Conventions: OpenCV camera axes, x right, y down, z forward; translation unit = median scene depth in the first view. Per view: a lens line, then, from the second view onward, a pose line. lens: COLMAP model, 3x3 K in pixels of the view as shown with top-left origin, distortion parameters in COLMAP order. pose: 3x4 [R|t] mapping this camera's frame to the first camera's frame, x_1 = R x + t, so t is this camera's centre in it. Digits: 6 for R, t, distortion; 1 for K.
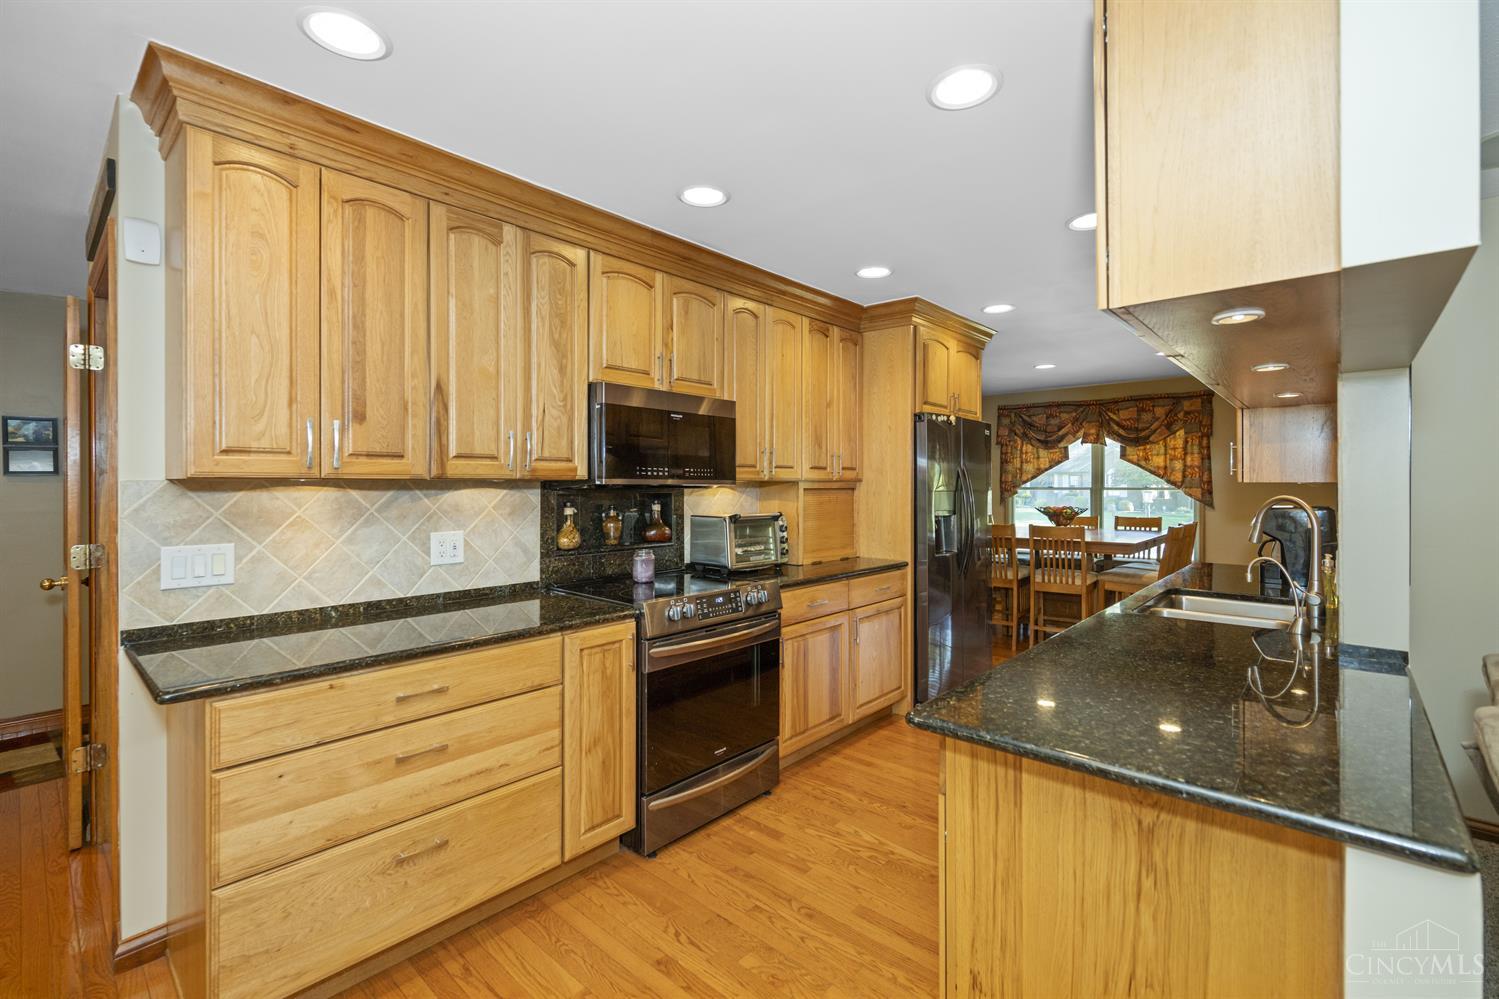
lens RADIAL K [[676.9, 0, 740.7], [0, 676.9, 486.7], [0, 0, 1]] dist [0.003576, 0.000110]
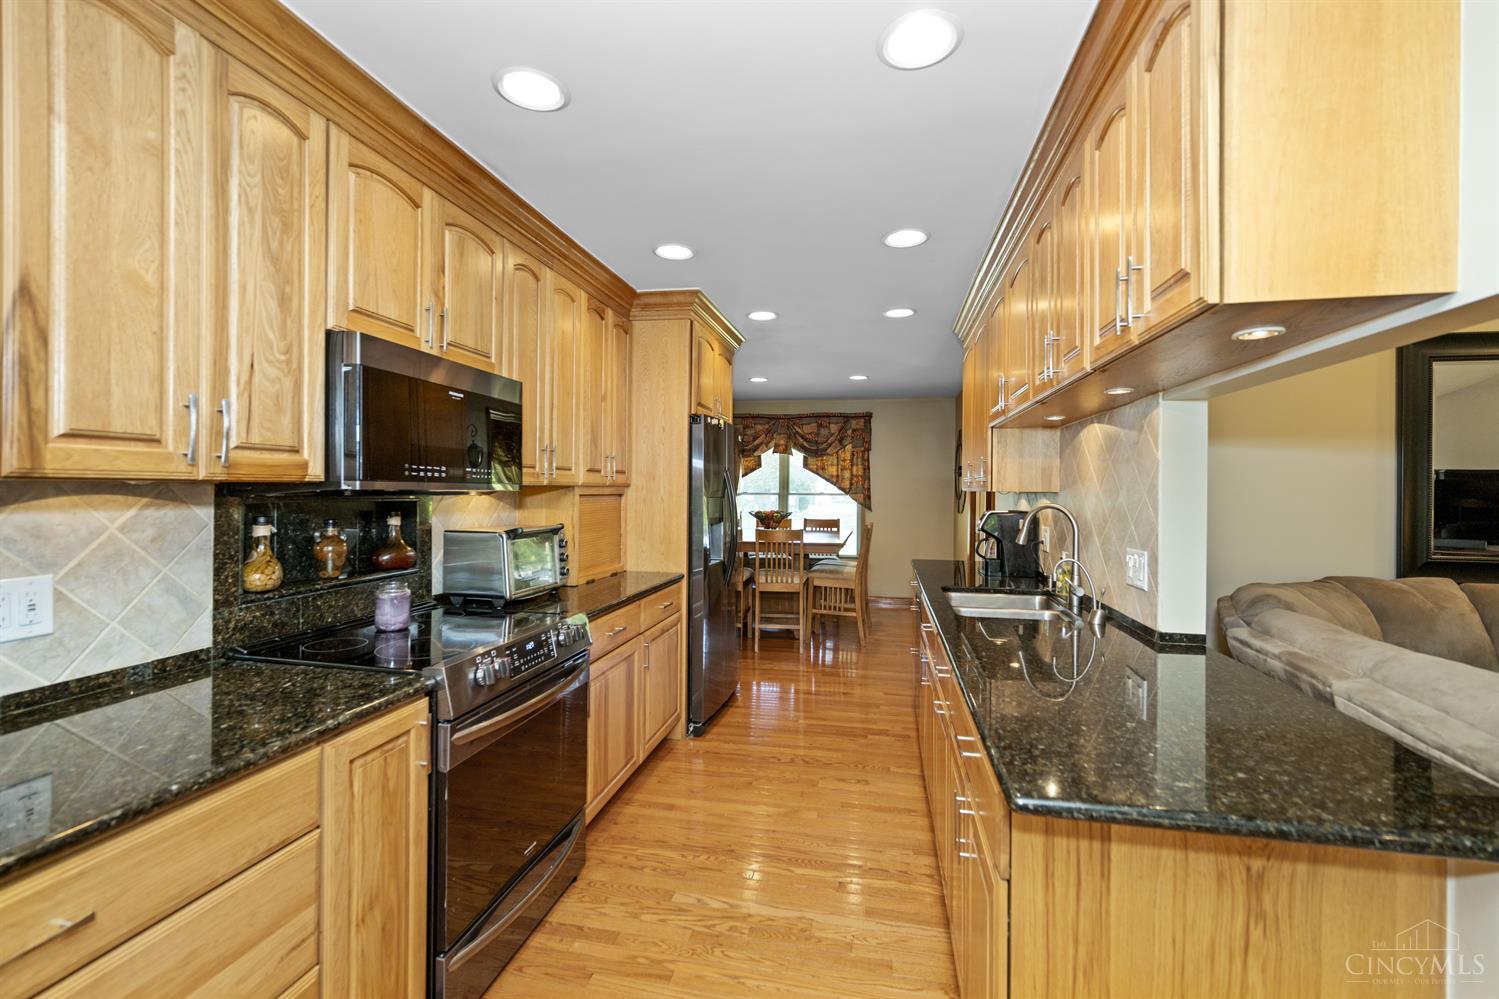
lens RADIAL K [[657.0, 0, 757.4], [0, 657.0, 492.6], [0, 0, 1]] dist [0.000446, 0.000247]
pose [[0.857071, 0.004377, 0.515180, -0.175983], [-0.006636, 0.999975, 0.002543, -0.004501], [-0.515156, -0.005598, 0.857078, 0.234443]]
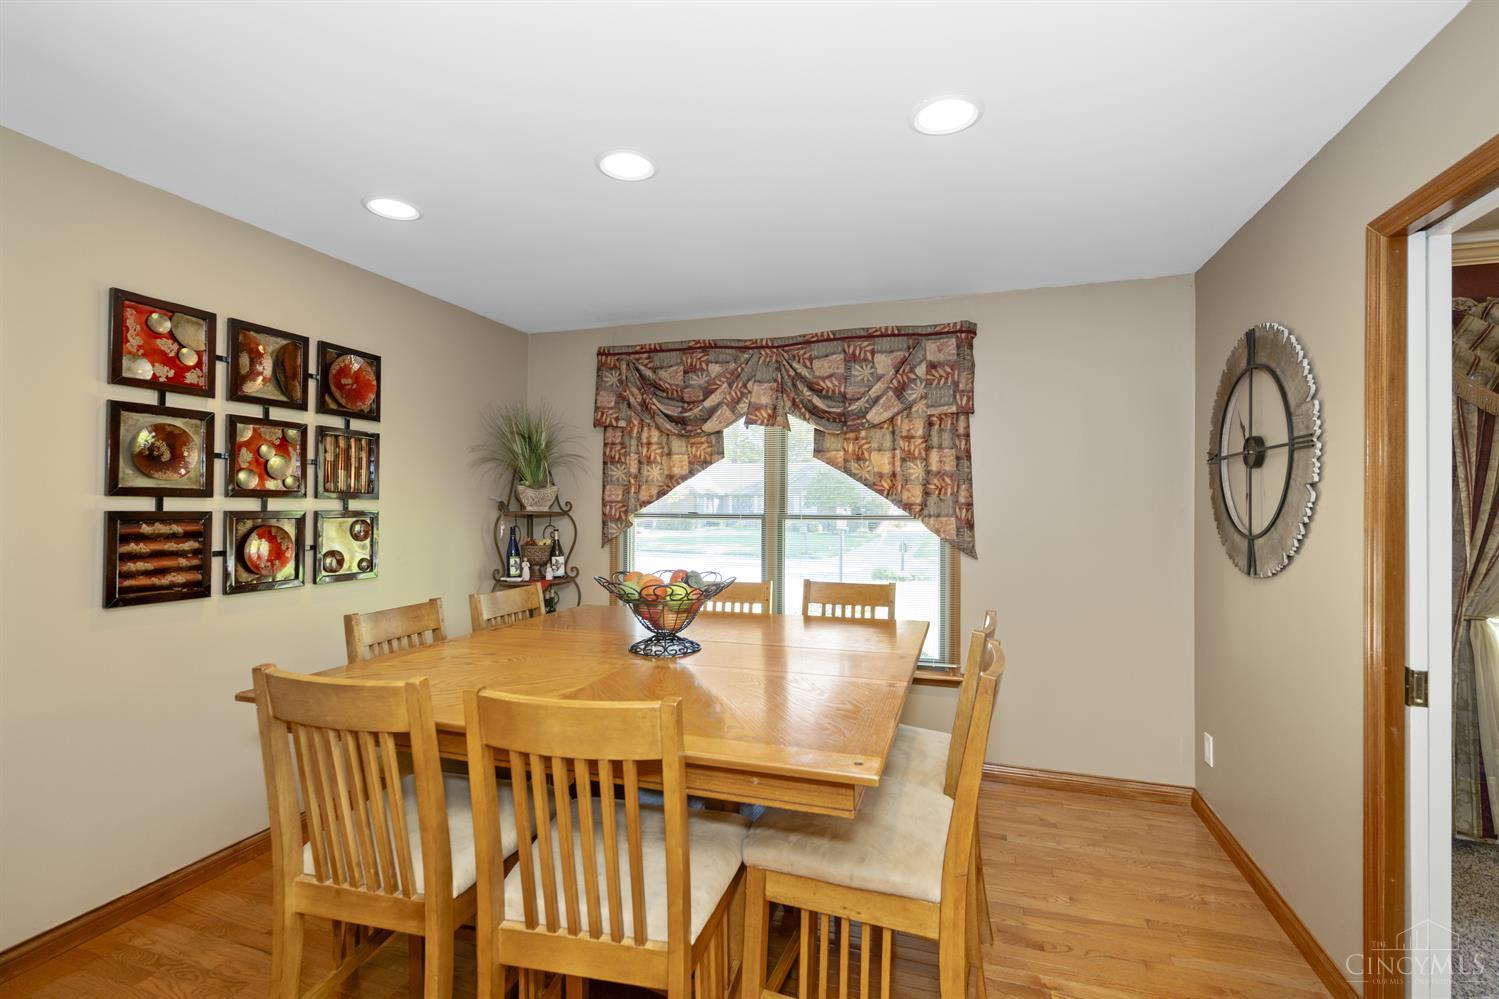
lens RADIAL K [[676.9, 0, 754.7], [0, 676.9, 495.5], [0, 0, 1]] dist [0.003576, 0.000110]
pose [[0.910772, 0.012751, 0.412713, 0.767712], [-0.005243, 0.999800, -0.019319, -0.007783], [-0.412876, 0.015431, 0.910656, 1.376971]]
